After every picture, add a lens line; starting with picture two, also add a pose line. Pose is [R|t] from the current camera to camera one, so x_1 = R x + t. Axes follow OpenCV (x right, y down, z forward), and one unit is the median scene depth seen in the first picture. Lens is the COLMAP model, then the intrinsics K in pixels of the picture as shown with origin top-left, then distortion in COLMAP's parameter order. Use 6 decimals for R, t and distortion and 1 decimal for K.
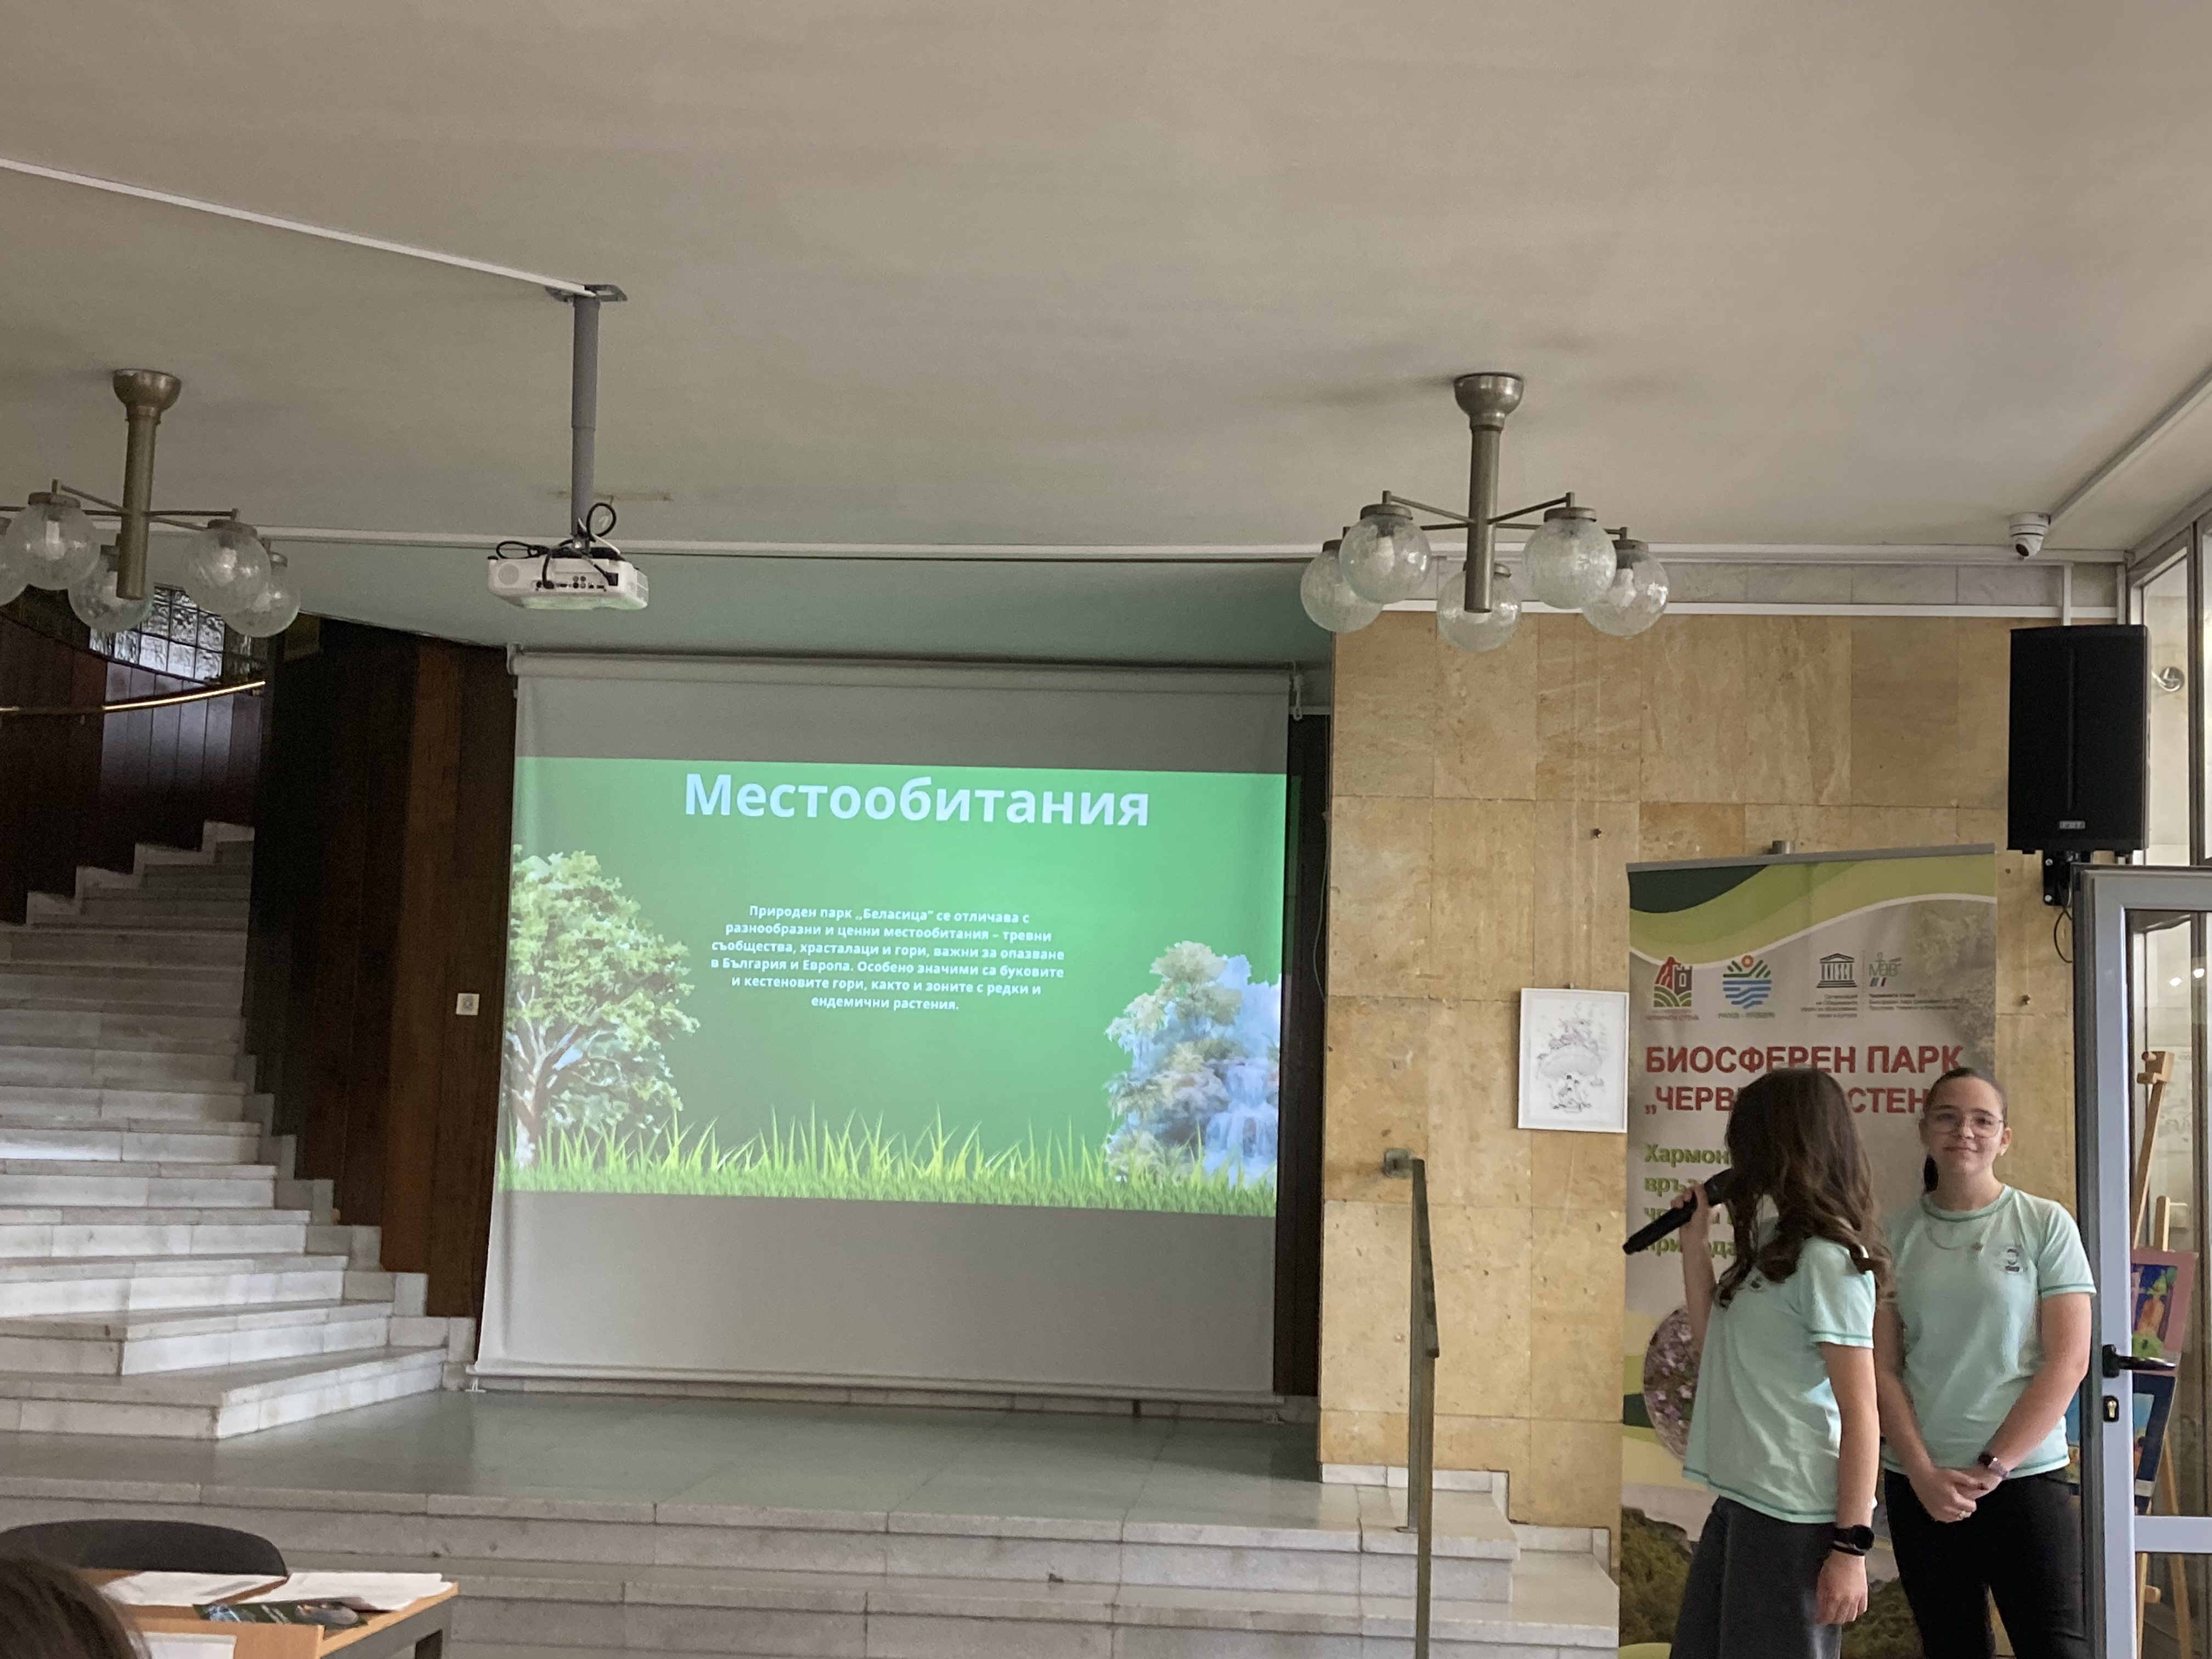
lens RADIAL K [[2775.5, 0, 1069.0], [0, 2775.5, 821.3], [0, 0, 1]] dist [0.041262, 0.000000]
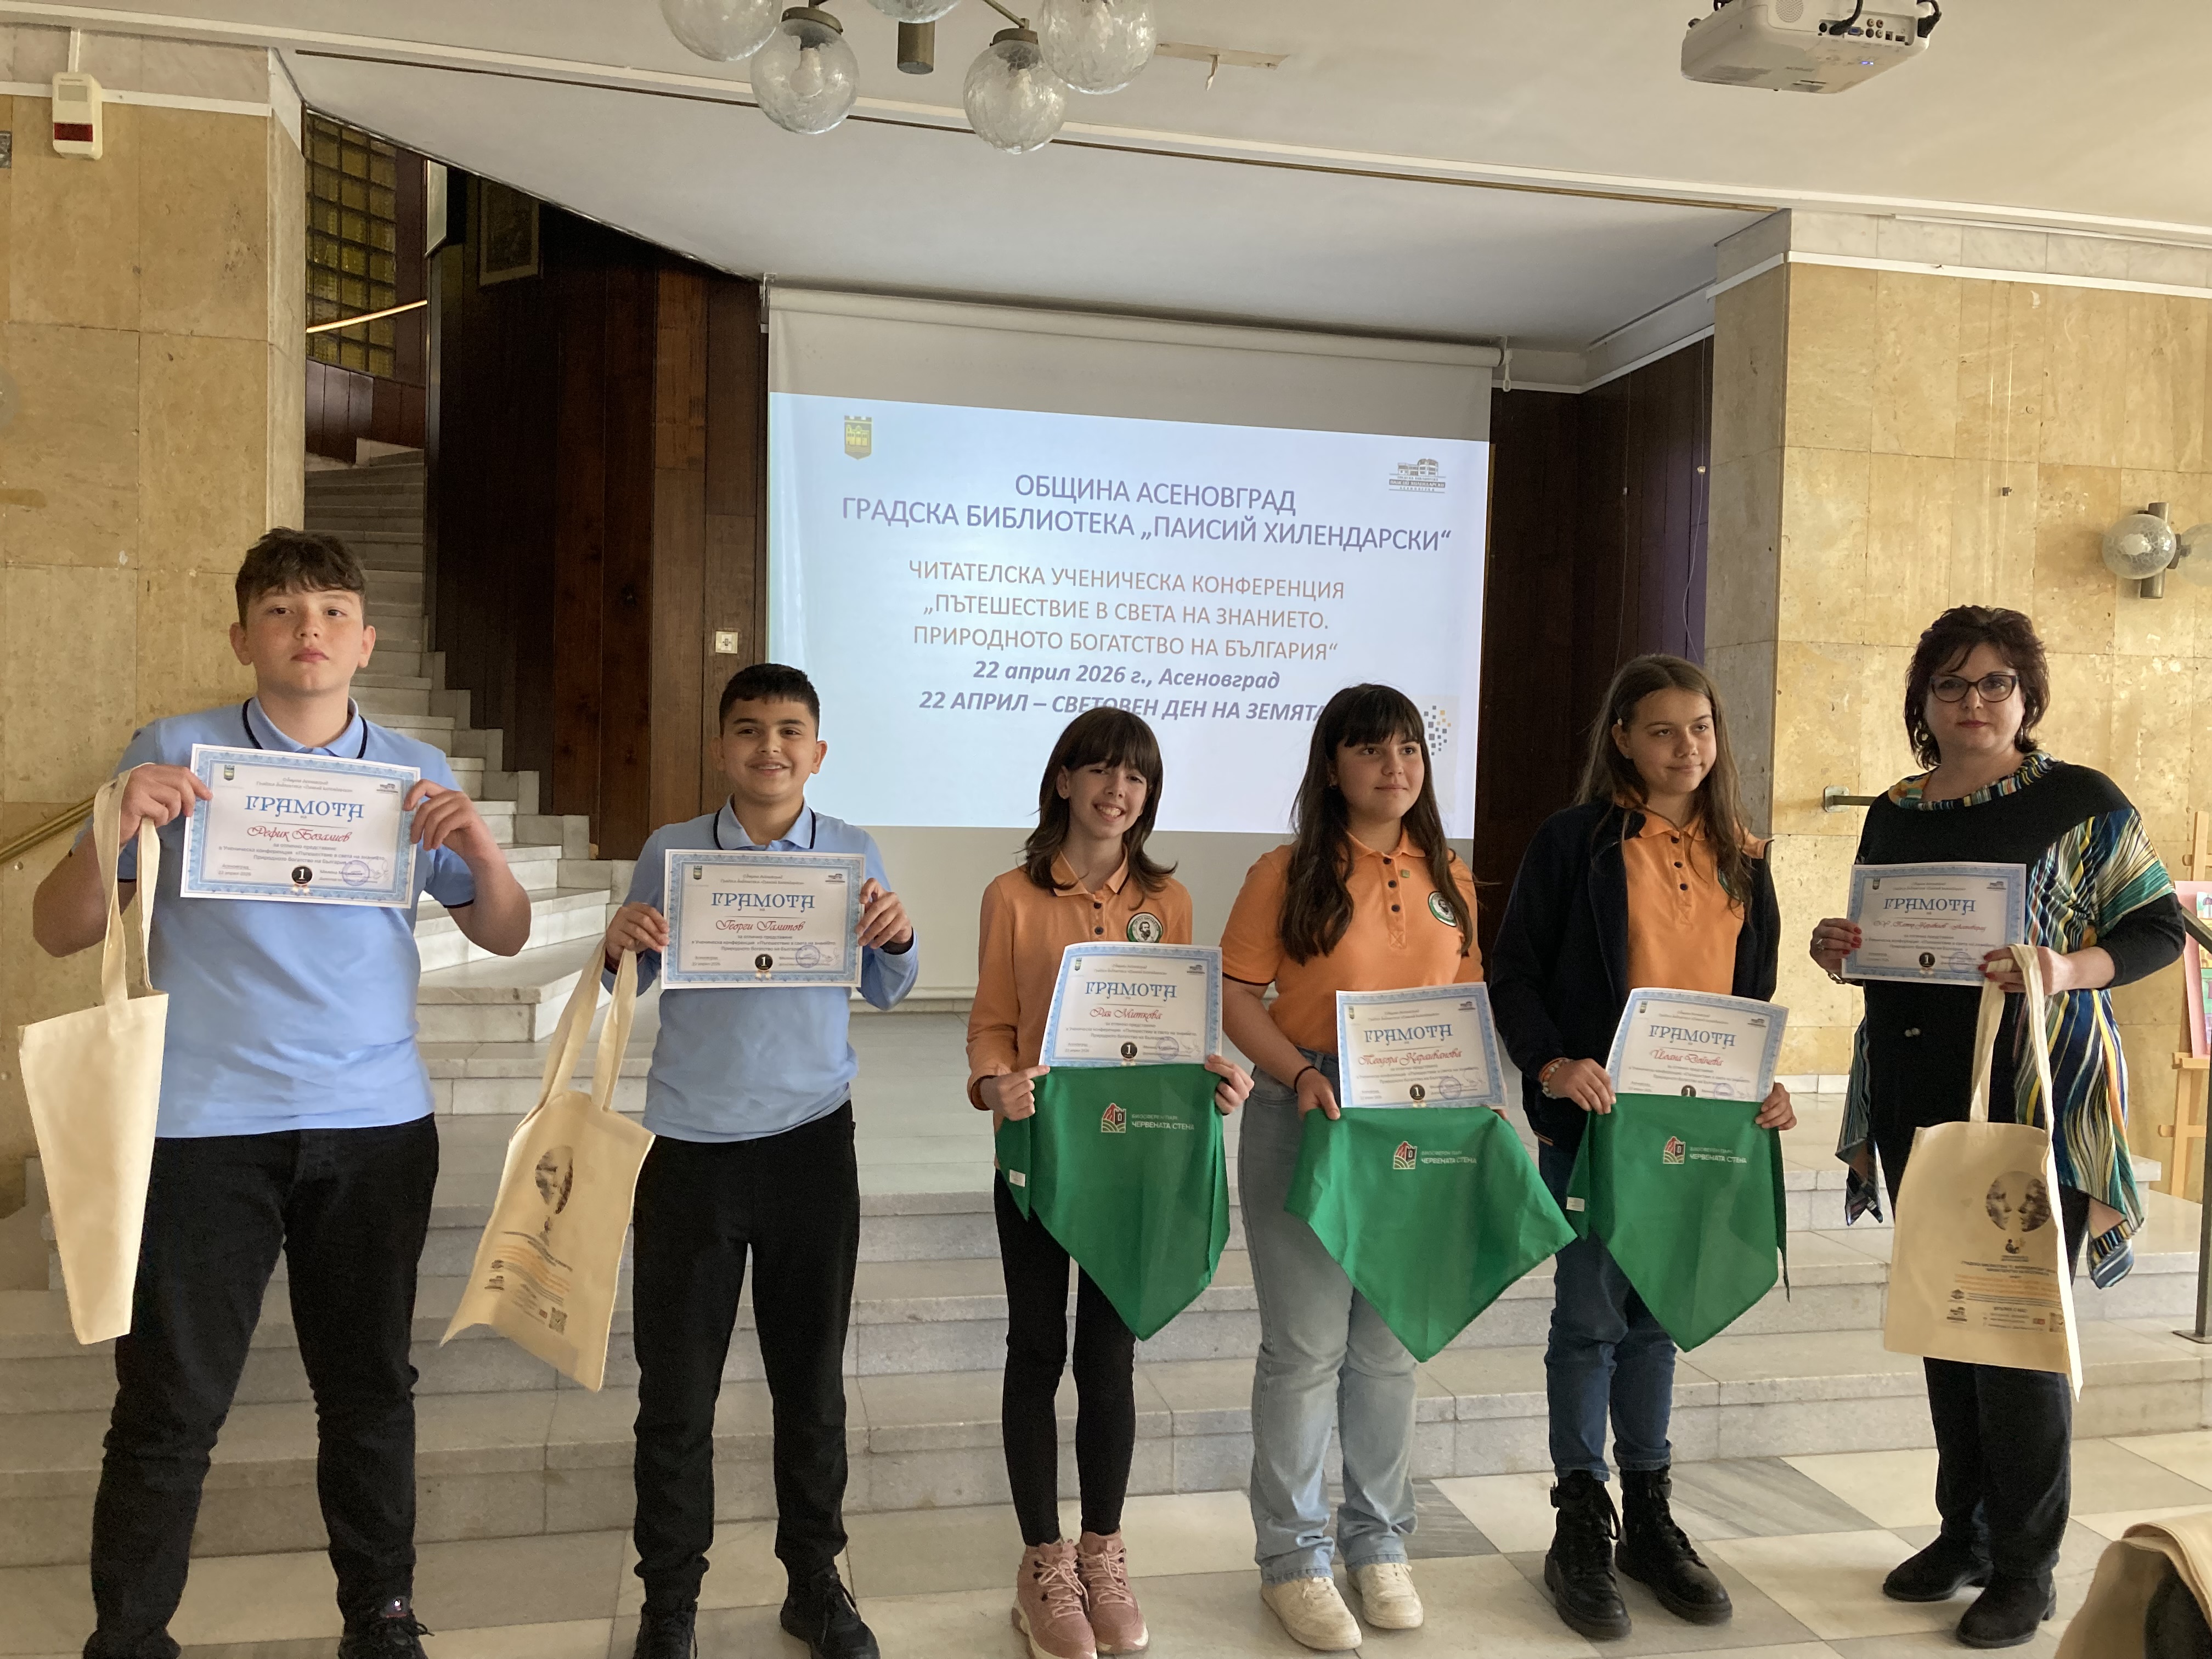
lens RADIAL K [[1812.4, 0, 1078.0], [0, 1812.4, 822.2], [0, 0, 1]] dist [0.022241, -0.032500]
pose [[0.957514, -0.017021, 0.287886, -0.360789], [-0.027848, 0.988134, 0.151046, 0.034753], [-0.287041, -0.152646, 0.945678, 0.422388]]
